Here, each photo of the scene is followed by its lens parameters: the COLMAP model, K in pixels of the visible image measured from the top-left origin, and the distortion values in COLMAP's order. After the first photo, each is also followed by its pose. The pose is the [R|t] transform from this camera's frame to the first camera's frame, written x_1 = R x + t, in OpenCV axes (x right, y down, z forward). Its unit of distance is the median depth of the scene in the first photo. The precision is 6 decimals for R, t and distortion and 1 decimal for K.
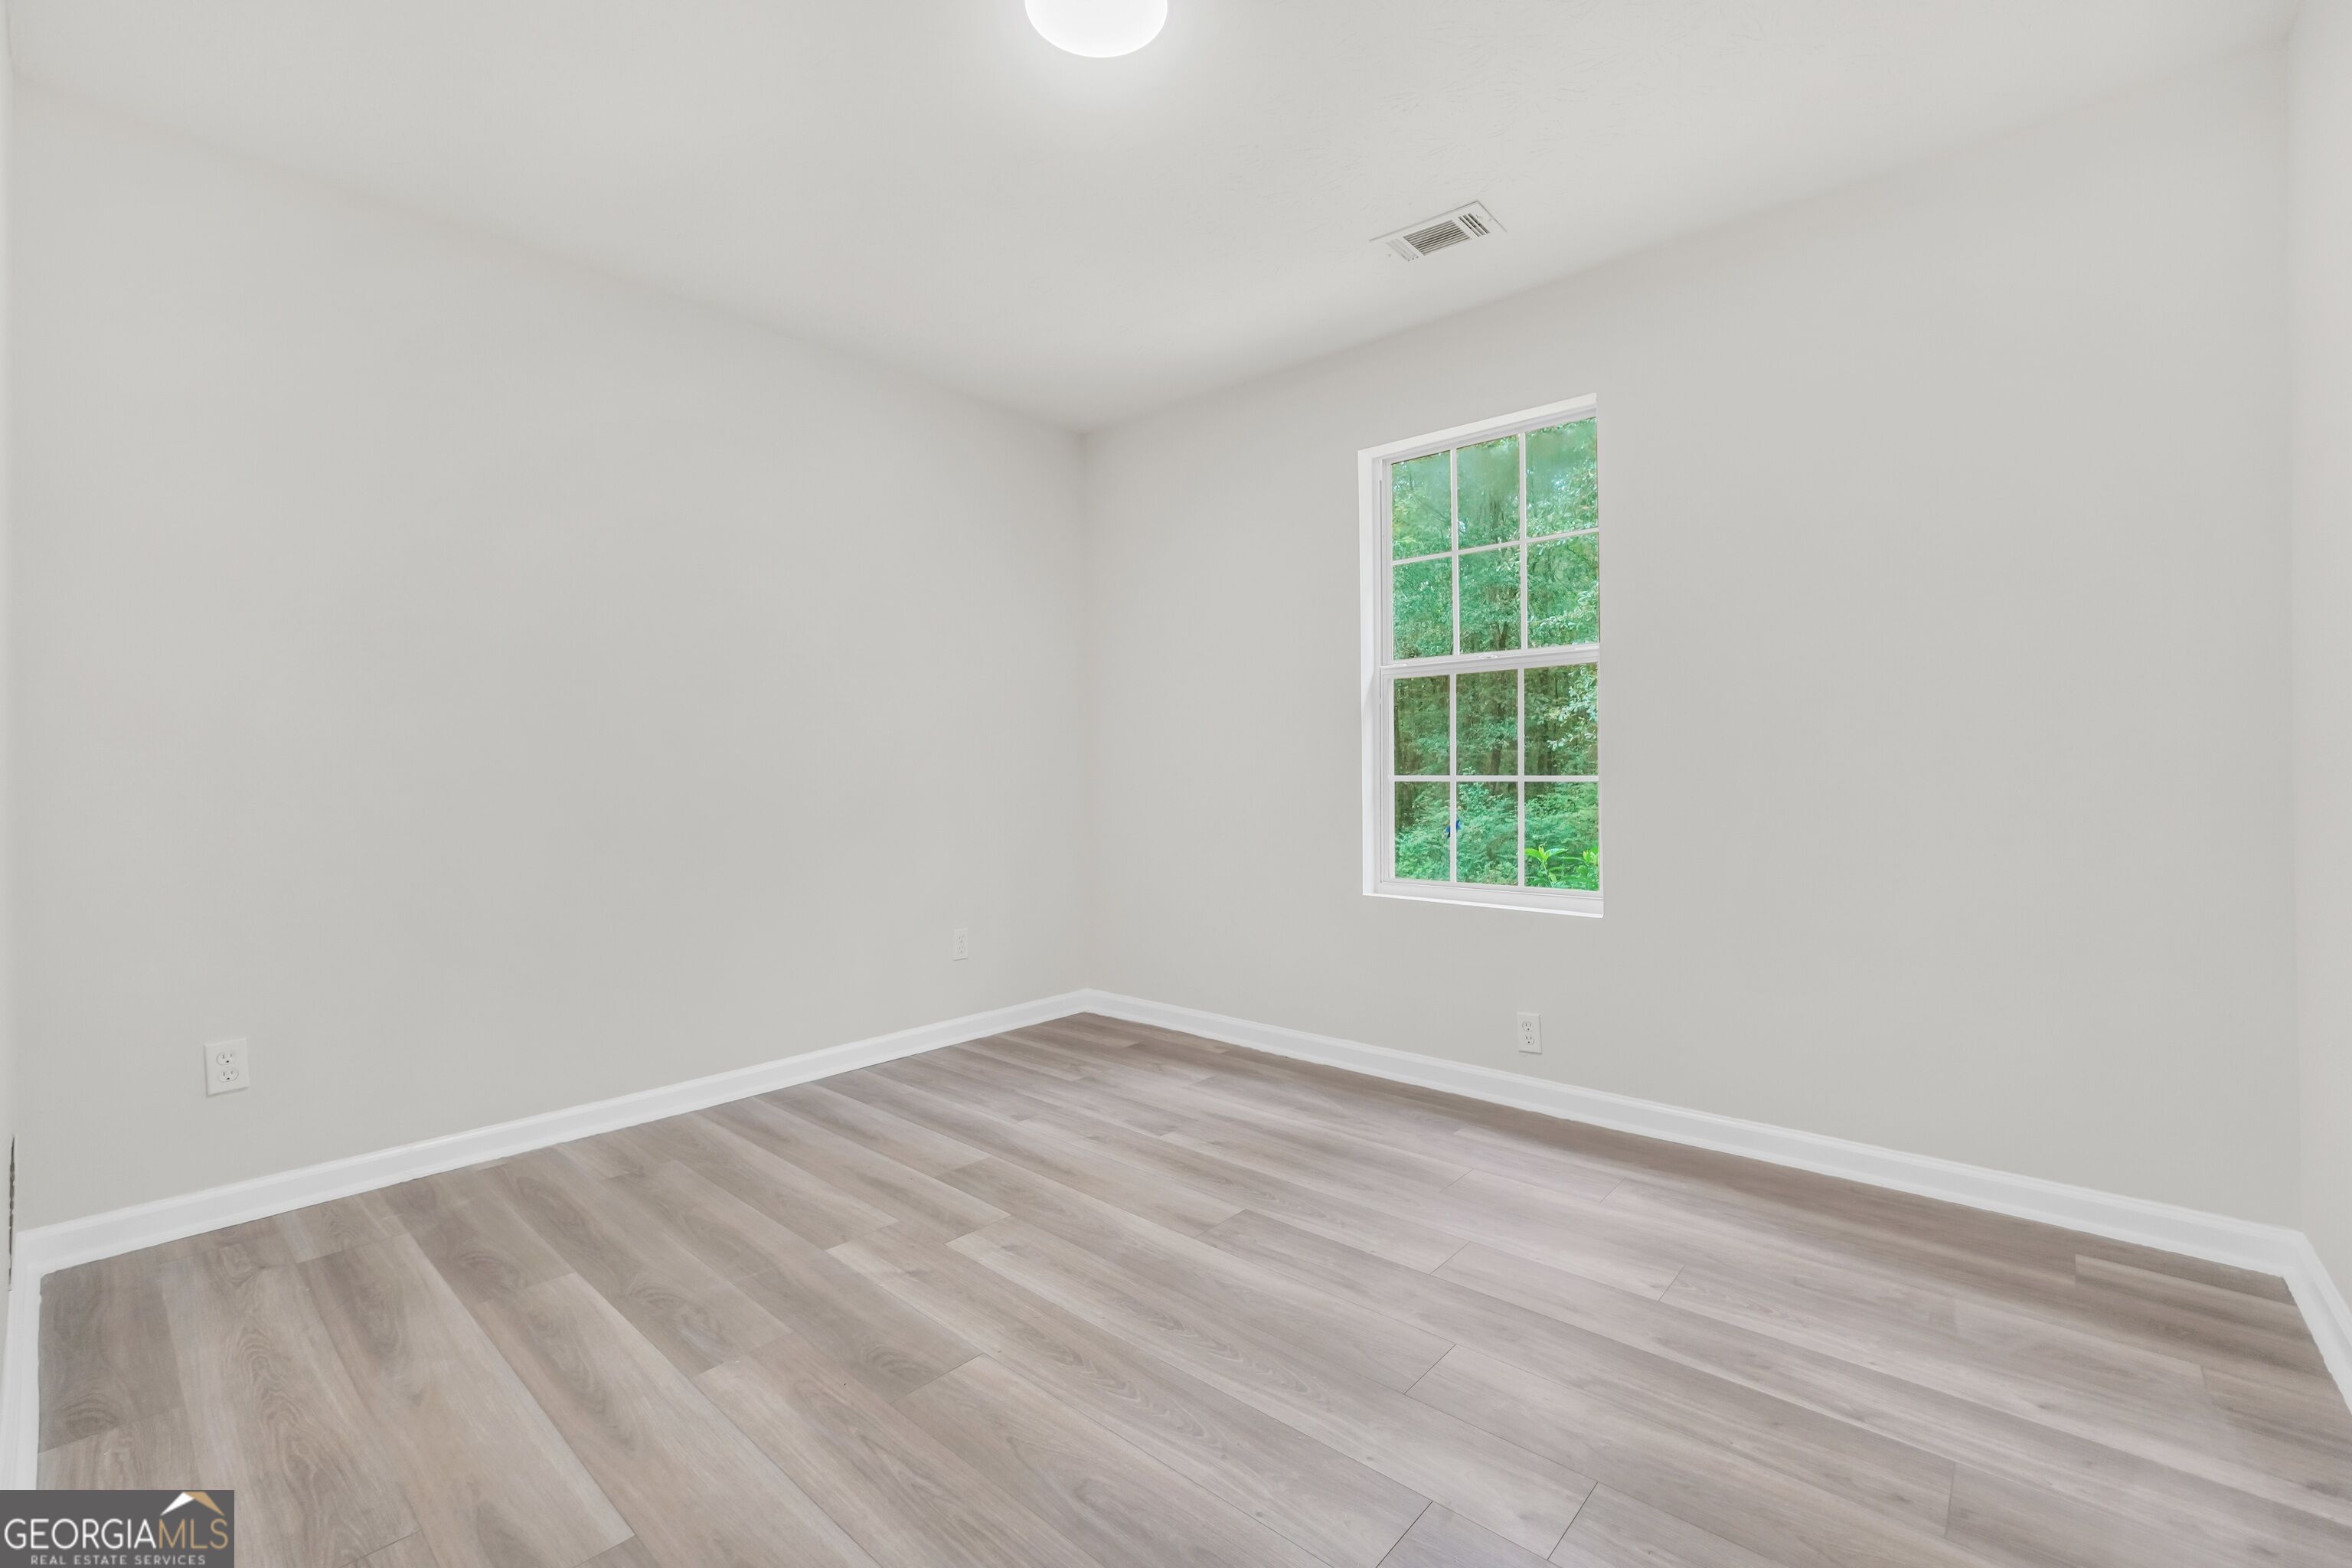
lens RADIAL K [[993.4, 0, 1176.0], [0, 993.4, 784.0], [0, 0, 1]] dist [-0.024386, 0.008611]
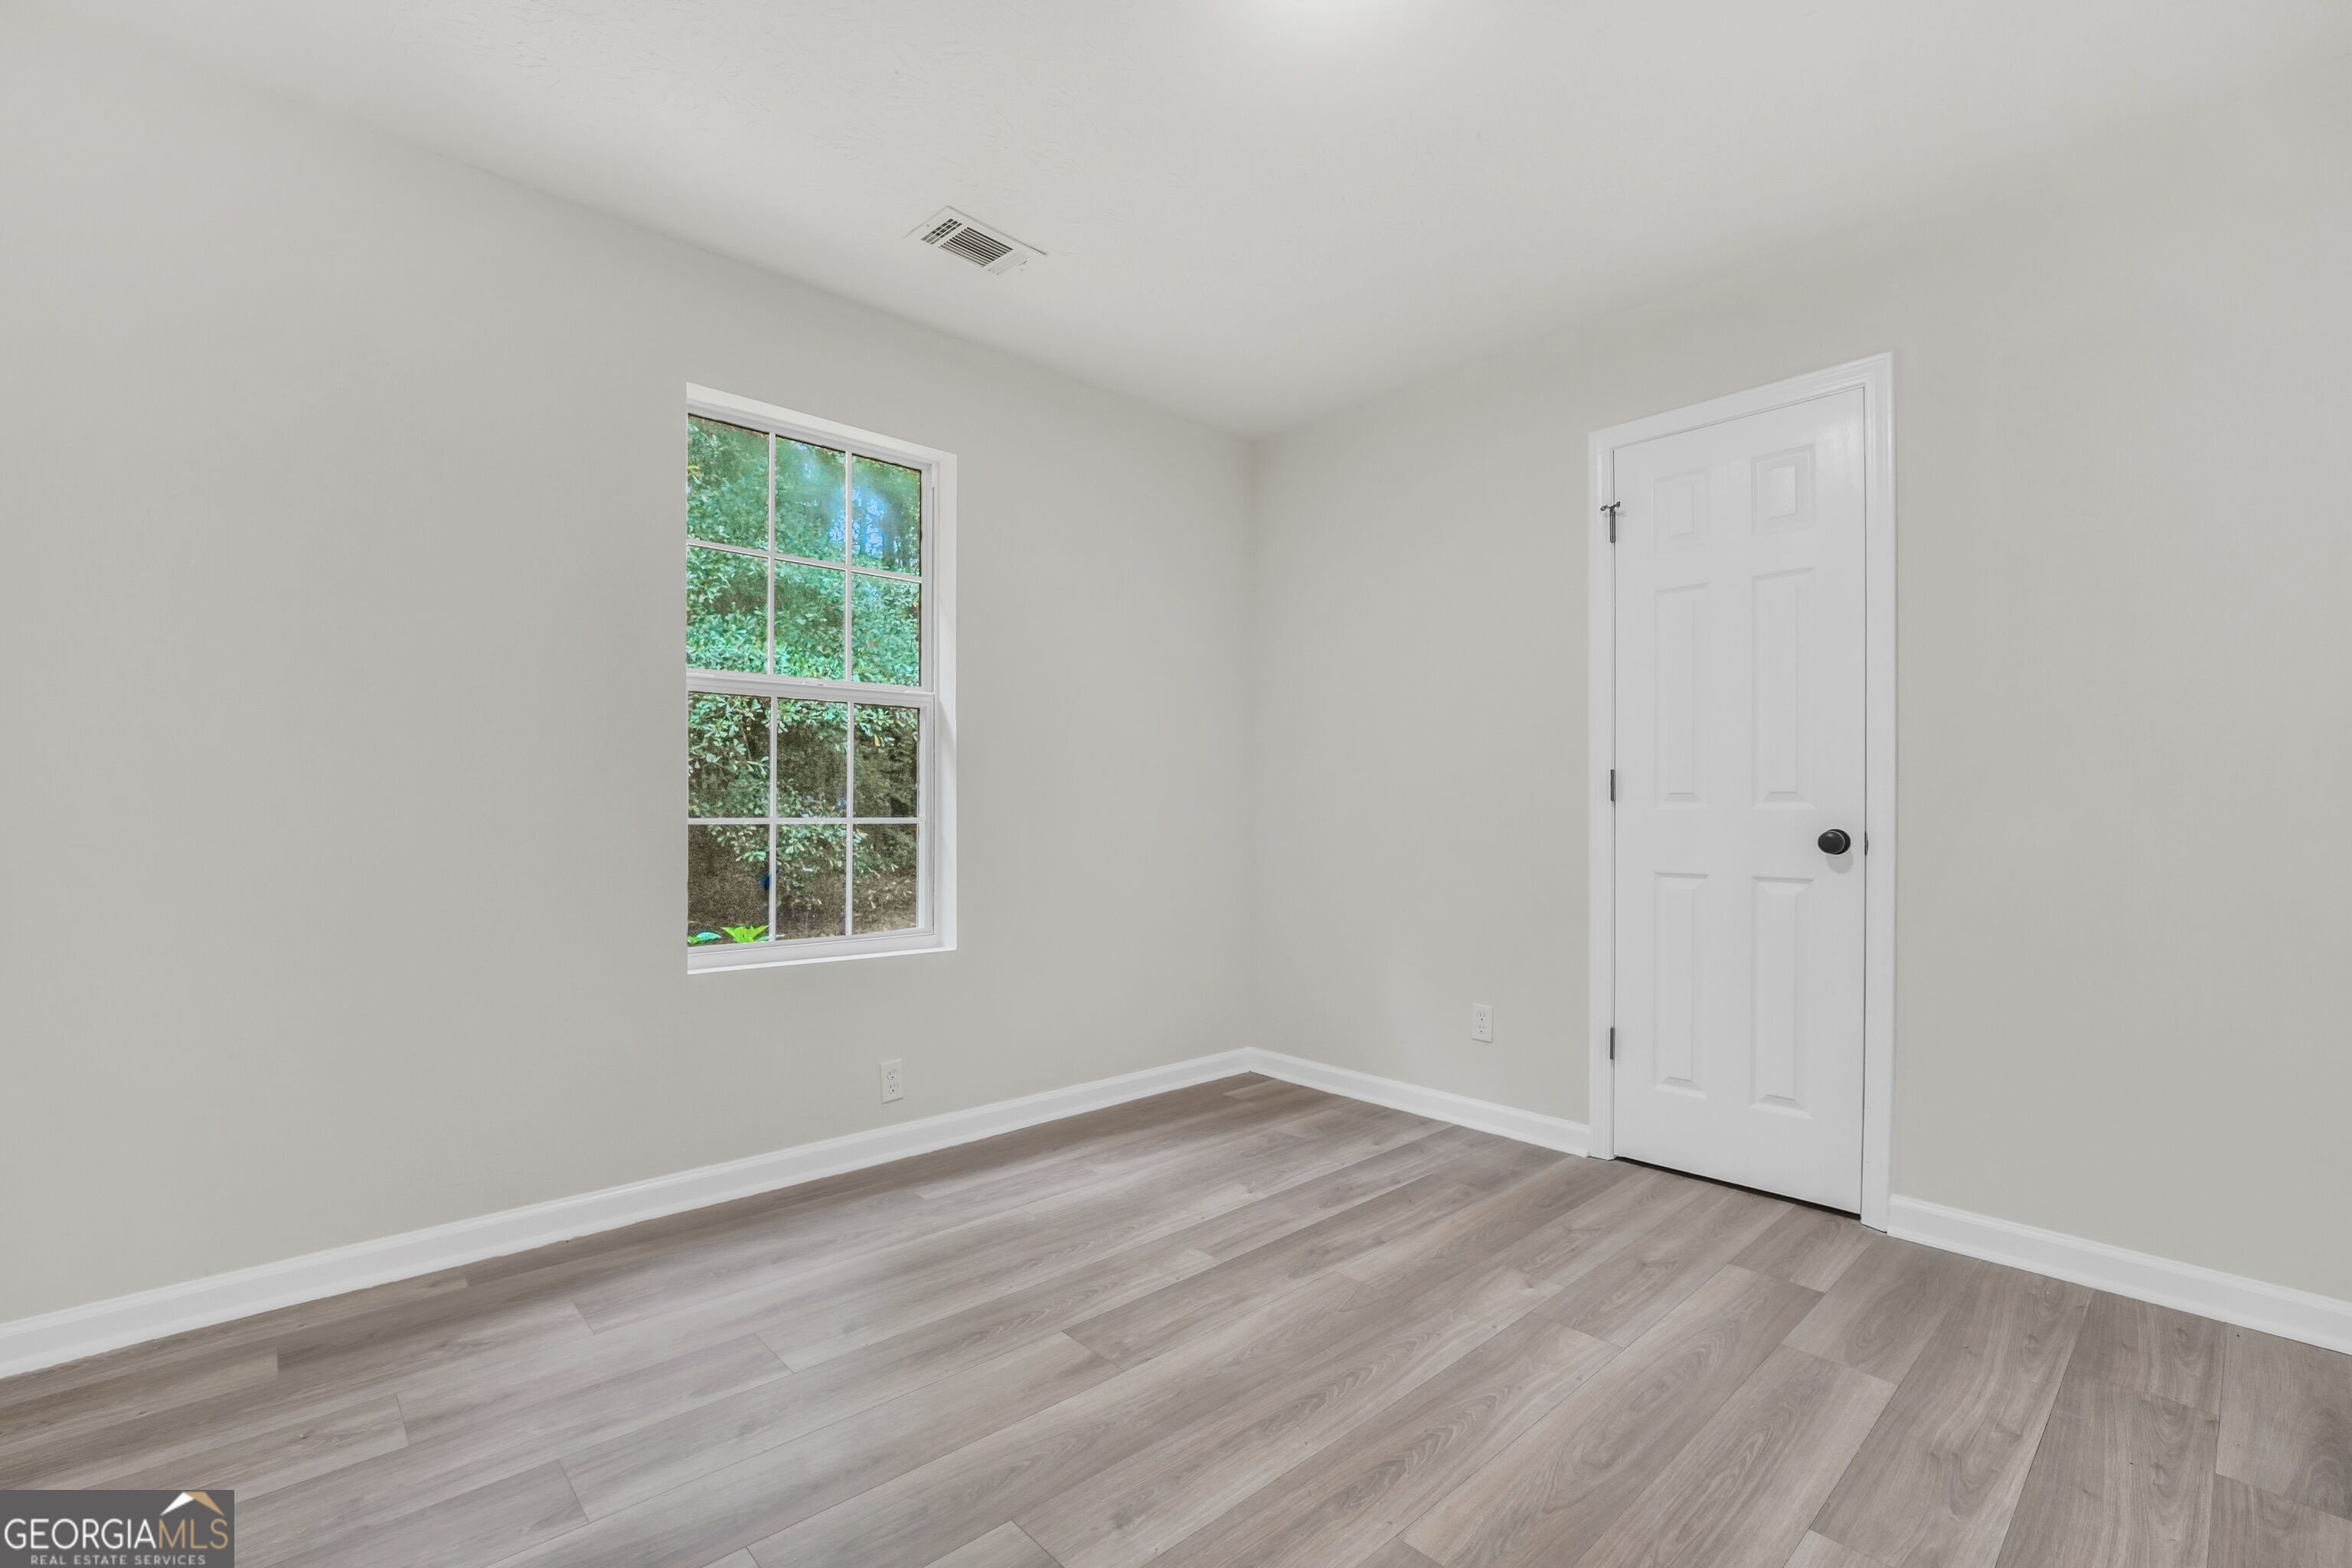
lens RADIAL K [[993.4, 0, 1176.0], [0, 993.4, 784.0], [0, 0, 1]] dist [-0.024386, 0.008611]
pose [[0.122457, 0.030591, 0.992002, -0.787404], [0.009937, 0.999437, -0.032047, -0.002814], [-0.992424, 0.013782, 0.122084, 0.828977]]
